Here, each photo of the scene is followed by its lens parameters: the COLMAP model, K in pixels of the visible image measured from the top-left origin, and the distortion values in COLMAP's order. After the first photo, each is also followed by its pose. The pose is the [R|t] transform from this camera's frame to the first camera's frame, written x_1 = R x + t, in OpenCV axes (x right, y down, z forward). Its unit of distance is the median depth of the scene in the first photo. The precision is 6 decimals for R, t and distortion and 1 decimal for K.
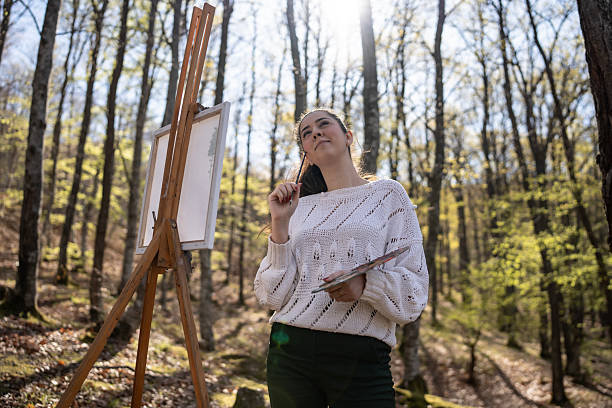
lens RADIAL K [[591.1, 0, 305.3], [0, 591.1, 207.0], [0, 0, 1]] dist [-0.086467, 0.000000]
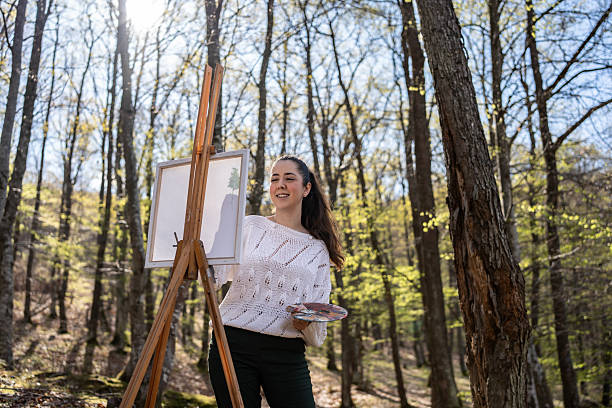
lens RADIAL K [[591.1, 0, 309.5], [0, 591.1, 206.9], [0, 0, 1]] dist [-0.086467, 0.000000]
pose [[0.932496, 0.049858, 0.357722, -0.041565], [-0.039203, 0.998547, -0.036980, -0.000992], [-0.359046, 0.020460, 0.933095, -0.022258]]
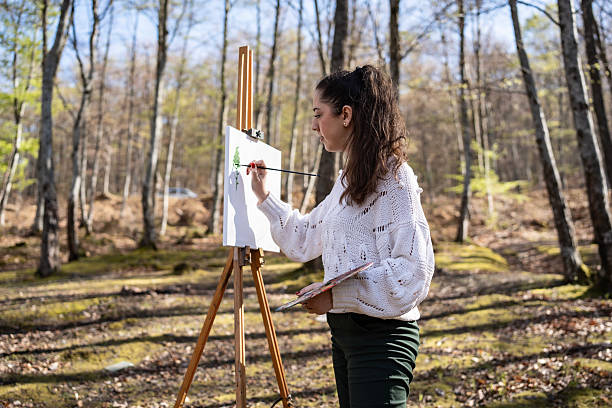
lens RADIAL K [[591.1, 0, 303.0], [0, 591.1, 207.5], [0, 0, 1]] dist [-0.086467, 0.000000]
pose [[0.387737, -0.208798, -0.897810, 0.091572], [0.232715, 0.964629, -0.123835, 0.015855], [0.891910, -0.160919, 0.422613, 0.053210]]
